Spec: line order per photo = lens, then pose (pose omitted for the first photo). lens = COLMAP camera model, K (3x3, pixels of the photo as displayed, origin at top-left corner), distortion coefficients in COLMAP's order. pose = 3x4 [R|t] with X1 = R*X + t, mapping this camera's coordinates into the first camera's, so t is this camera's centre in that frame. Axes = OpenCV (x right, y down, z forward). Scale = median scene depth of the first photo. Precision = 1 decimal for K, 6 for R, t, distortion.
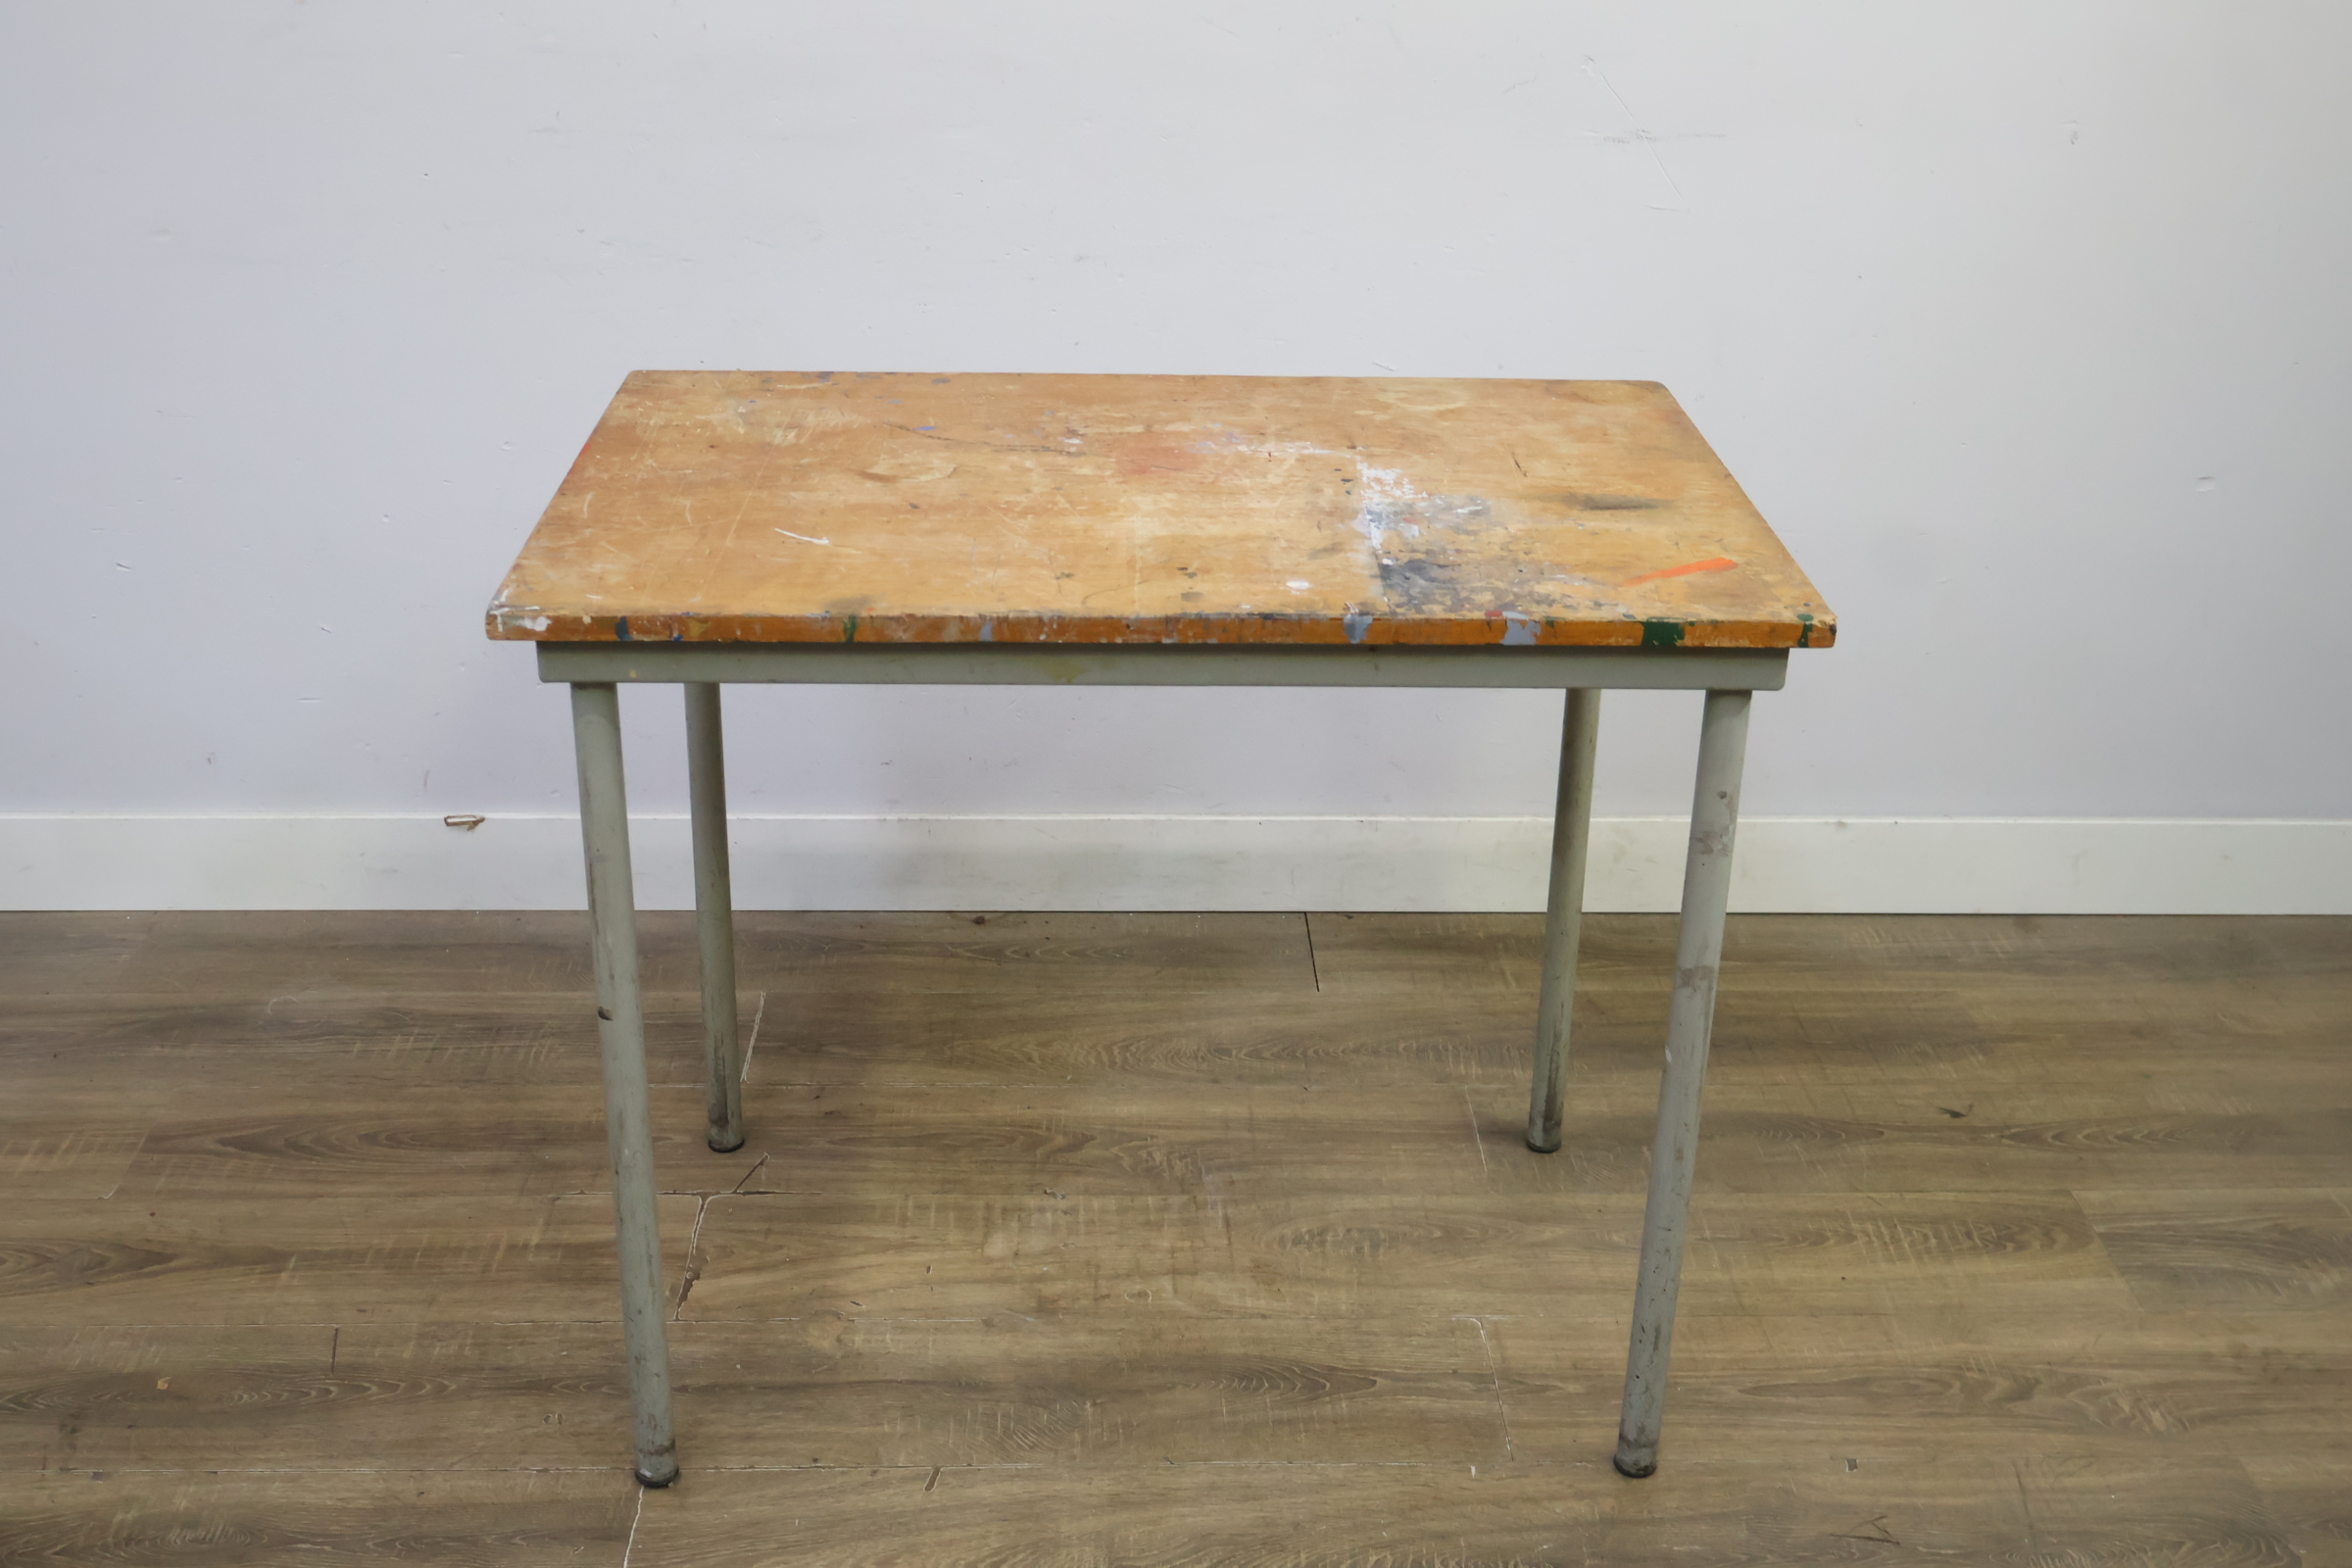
lens RADIAL K [[2663.0, 0, 1174.0], [0, 2663.0, 780.0], [0, 0, 1]] dist [0.007080, 0.000000]
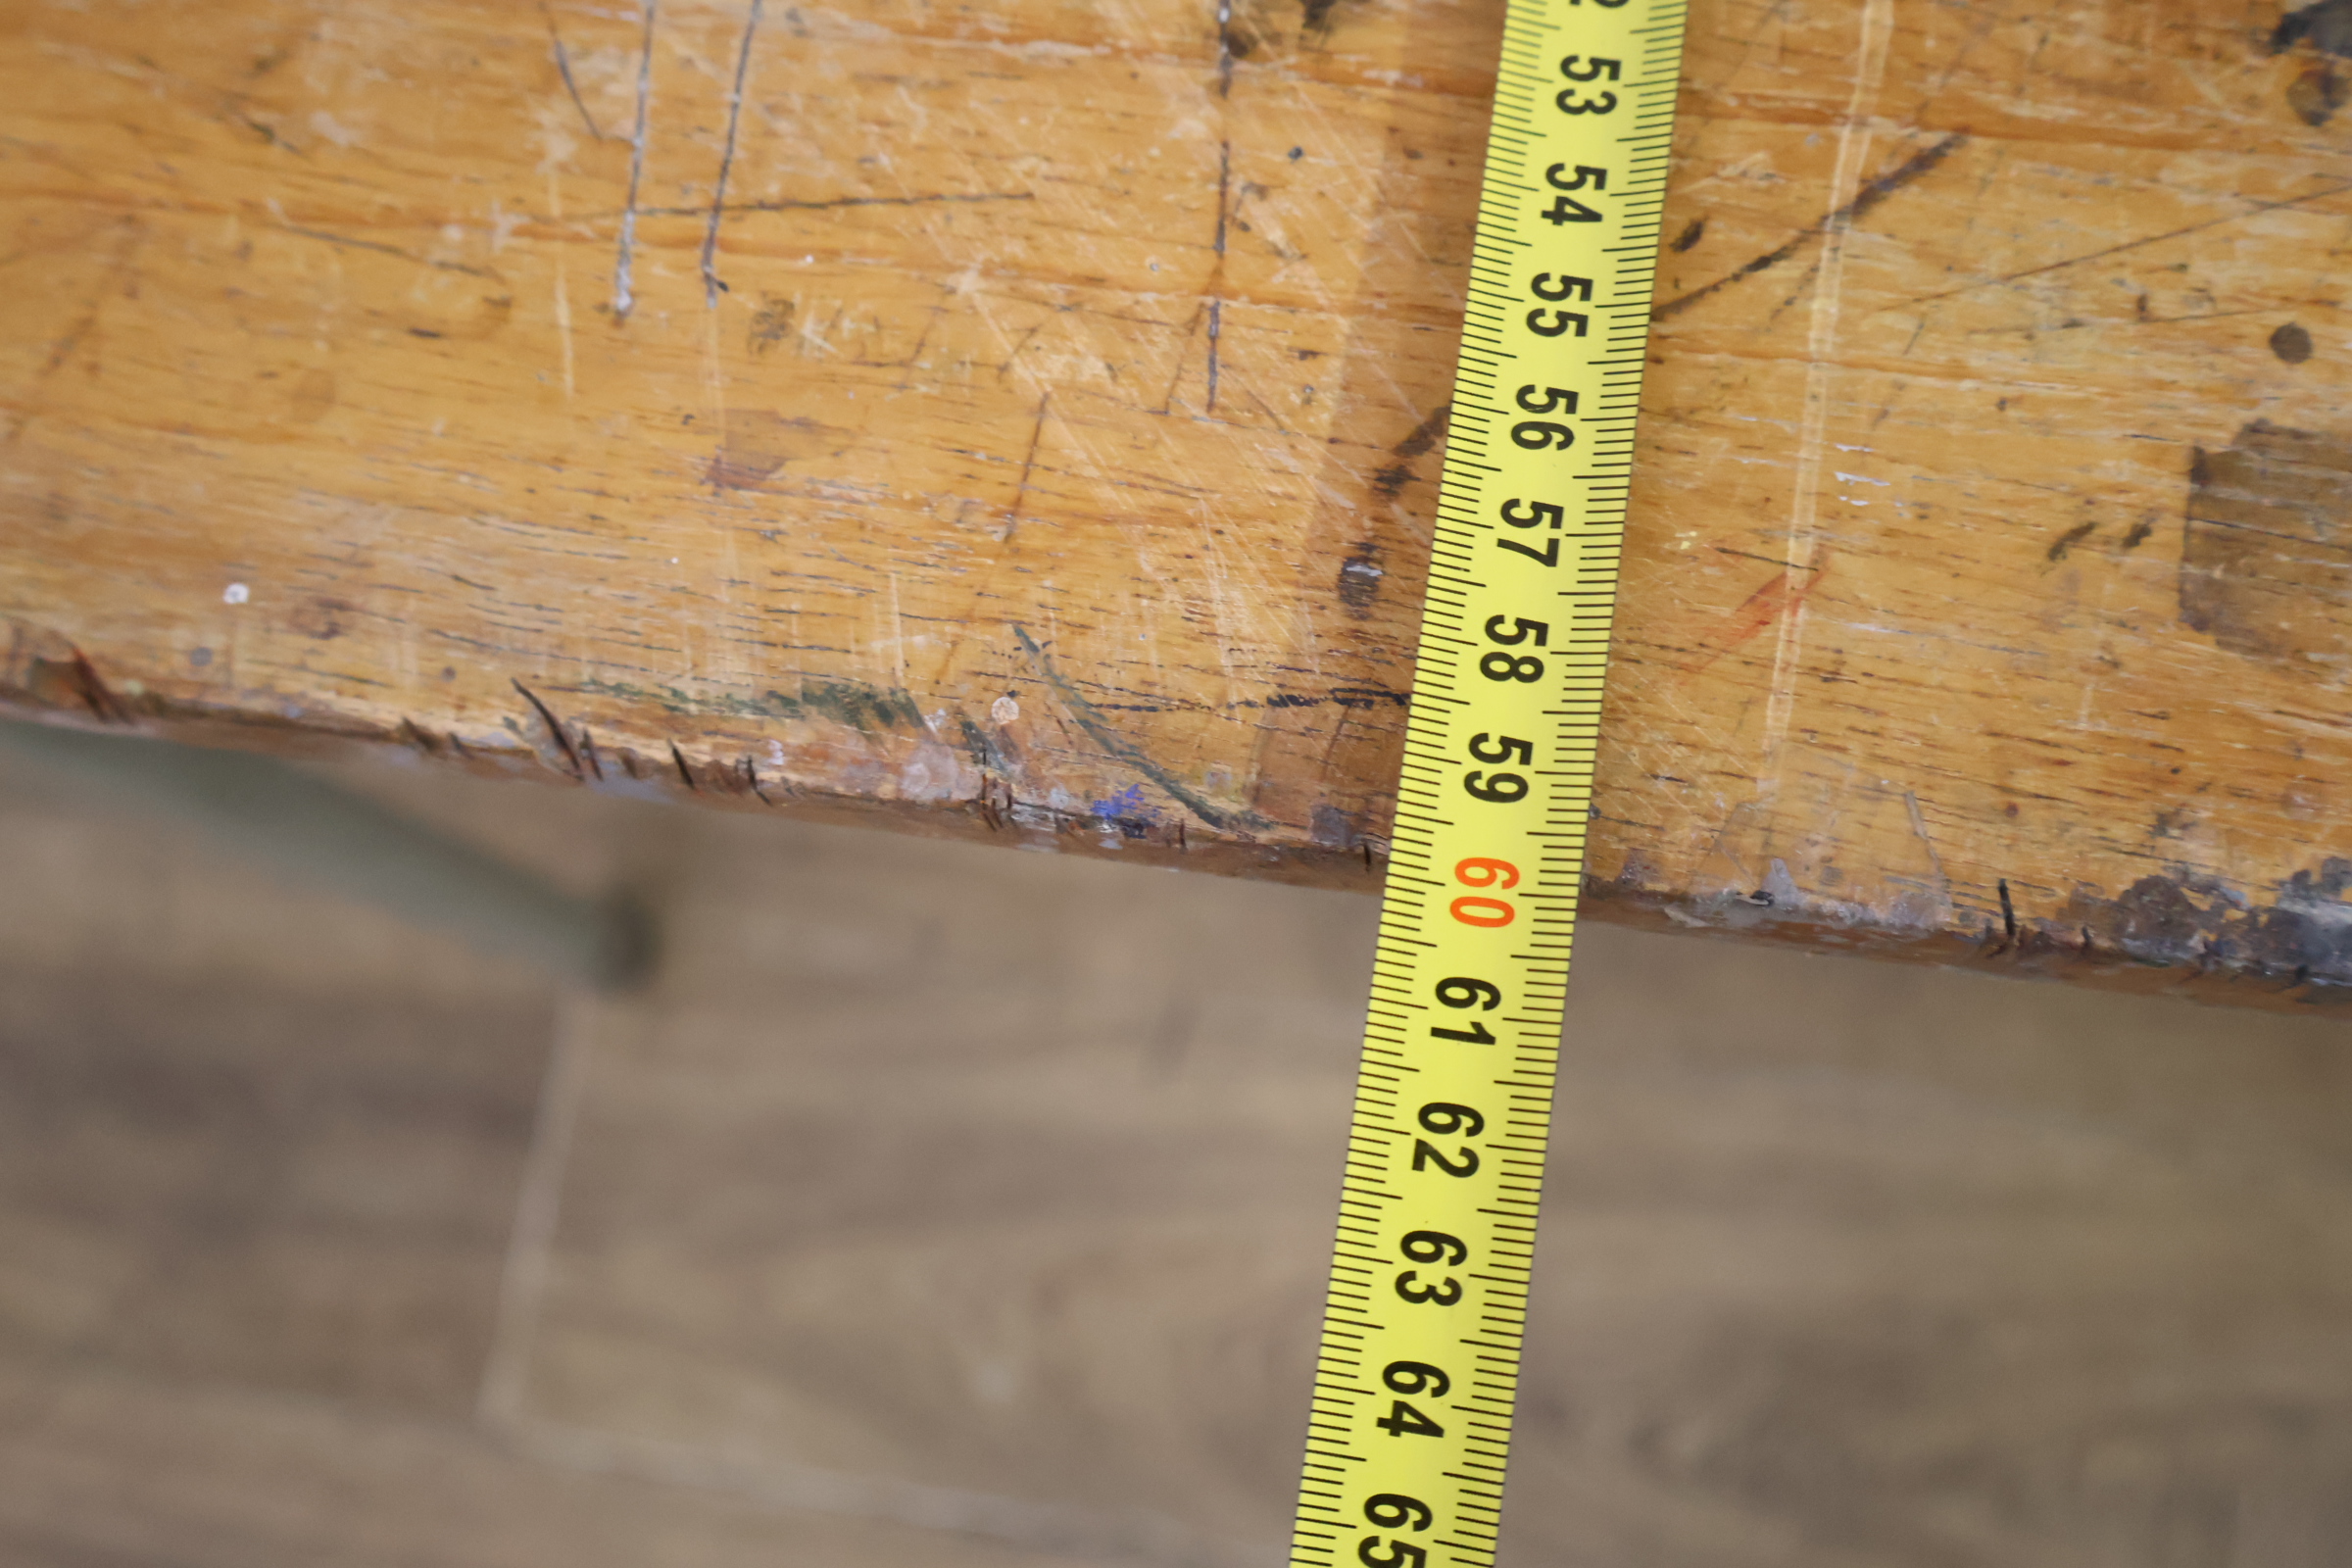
lens RADIAL K [[2663.0, 0, 1162.8], [0, 2663.0, 769.9], [0, 0, 1]] dist [0.007080, 0.000000]
pose [[0.973764, 0.142204, -0.177657, -0.014414], [0.059268, 0.595269, 0.801338, -0.122283], [0.219707, -0.790843, 0.571223, 0.688556]]
